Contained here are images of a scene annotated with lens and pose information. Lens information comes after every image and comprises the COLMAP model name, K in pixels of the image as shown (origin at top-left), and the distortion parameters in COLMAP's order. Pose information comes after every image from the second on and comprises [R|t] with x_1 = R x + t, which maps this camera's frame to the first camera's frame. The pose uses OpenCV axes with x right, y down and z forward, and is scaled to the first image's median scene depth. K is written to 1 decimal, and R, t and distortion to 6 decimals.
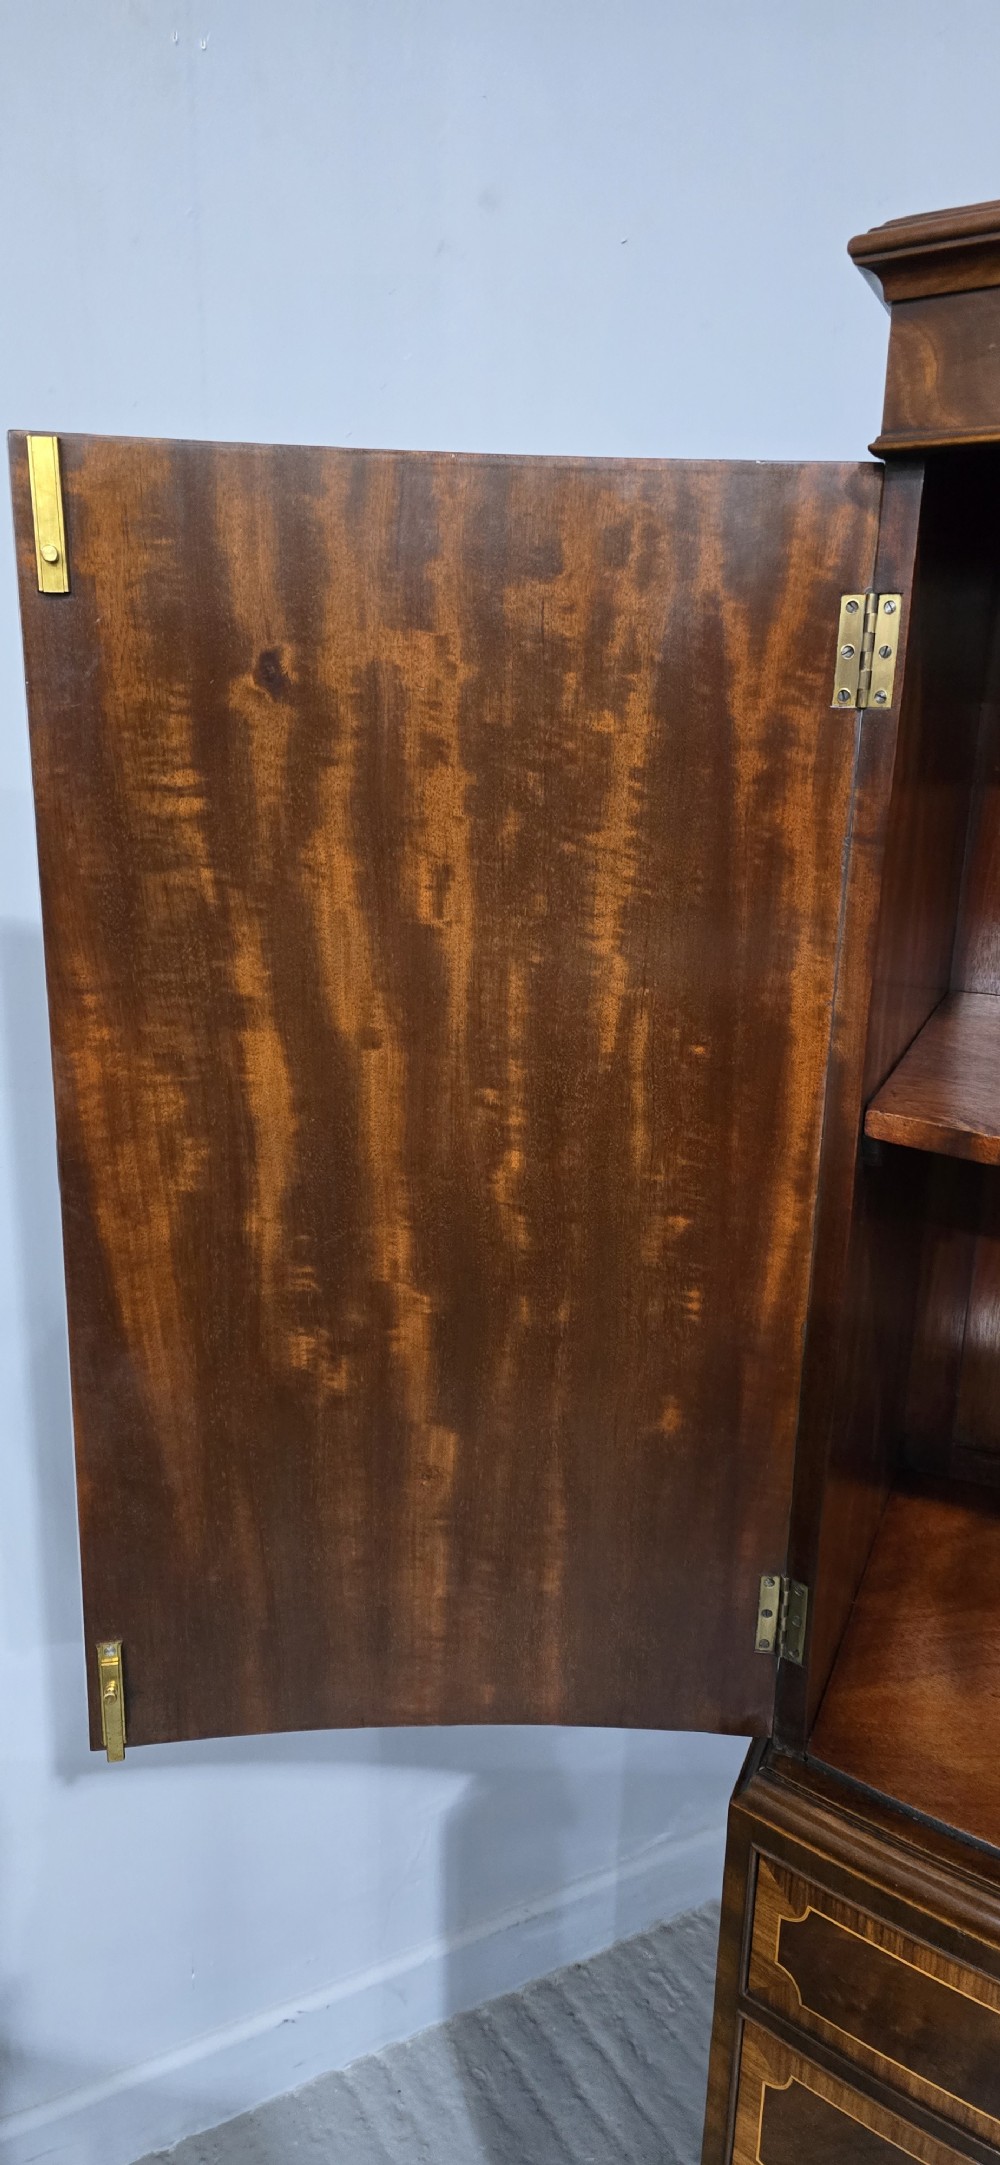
lens RADIAL K [[1449.4, 0, 495.3], [0, 1449.4, 1099.0], [0, 0, 1]] dist [0.080264, -0.088832]
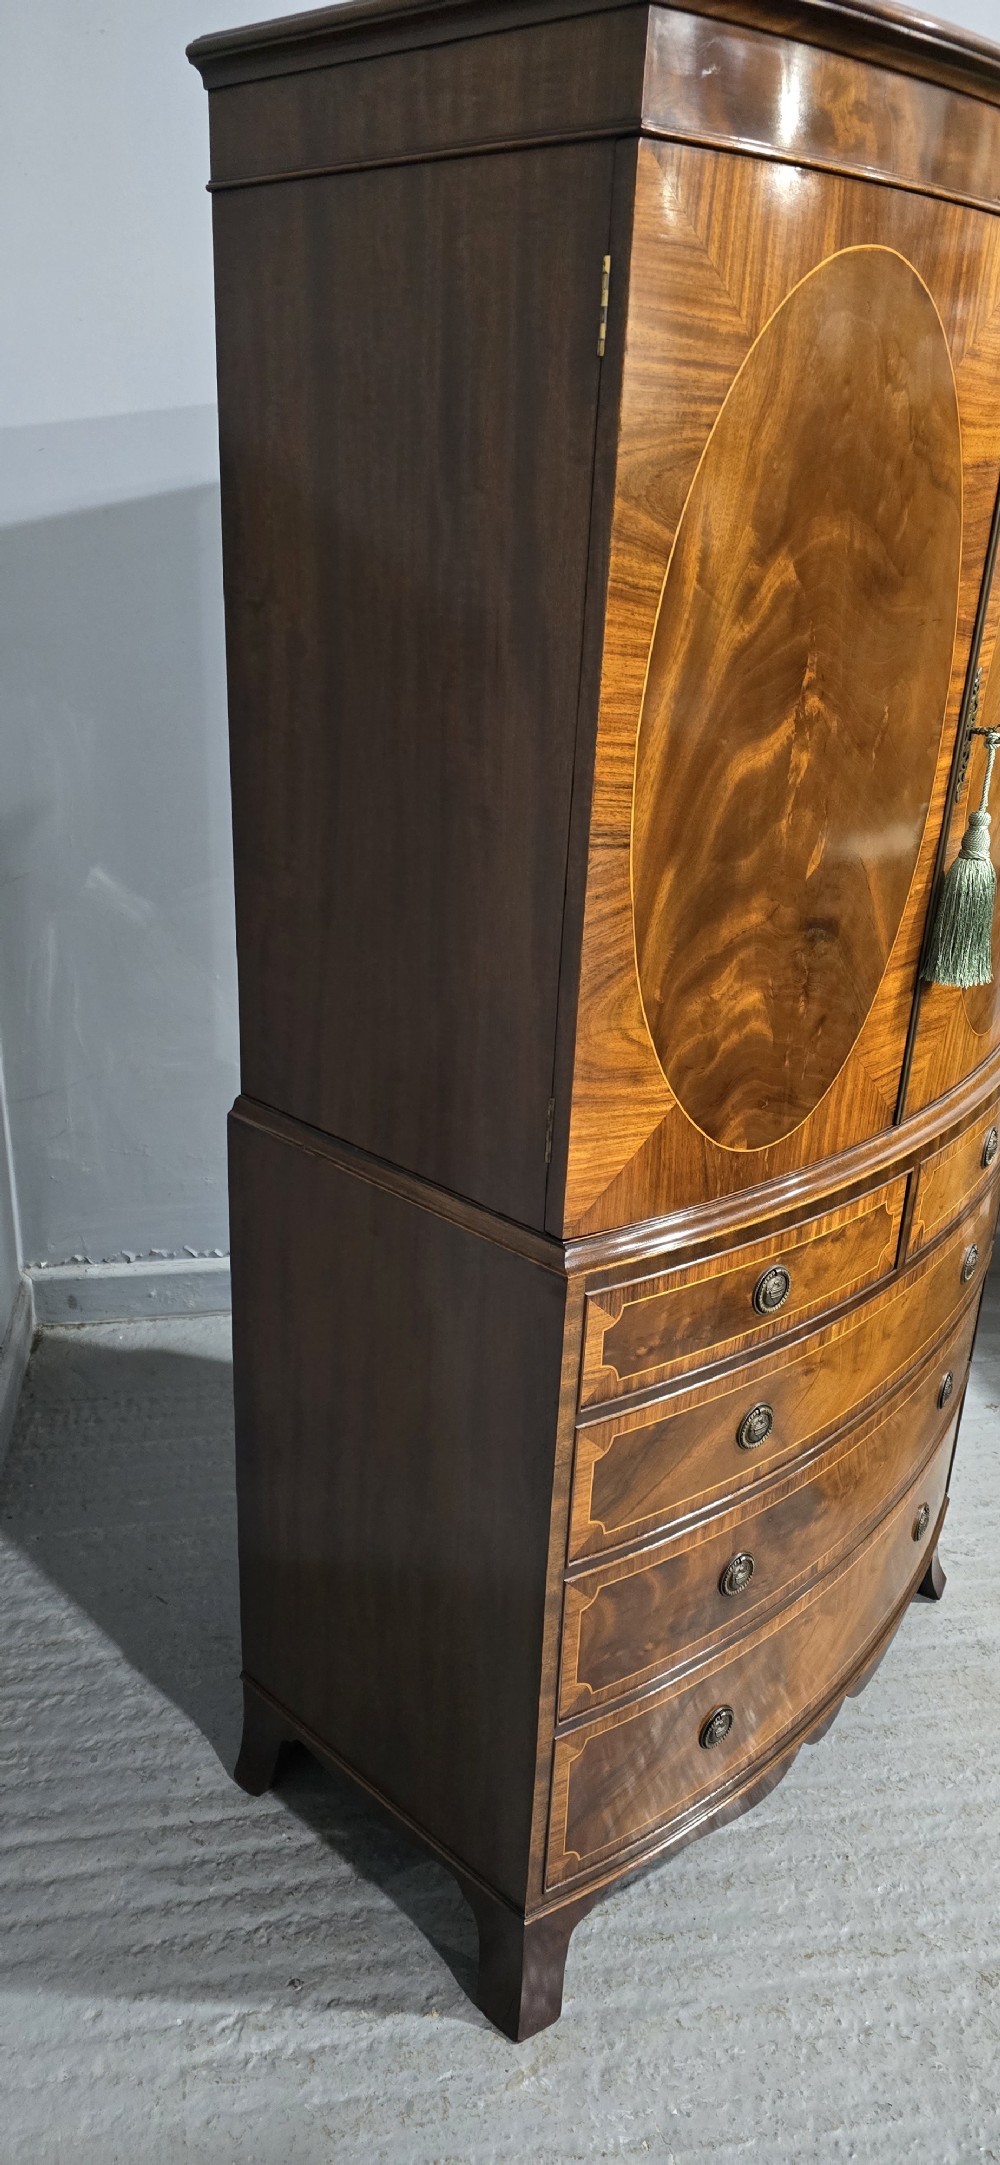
lens RADIAL K [[1449.4, 0, 504.5], [0, 1449.4, 1079.6], [0, 0, 1]] dist [0.080264, -0.088832]
pose [[0.323947, -0.368542, 0.871341, -0.969488], [0.220457, 0.925058, 0.309300, -0.094566], [-0.920031, 0.091897, 0.380917, 0.593805]]
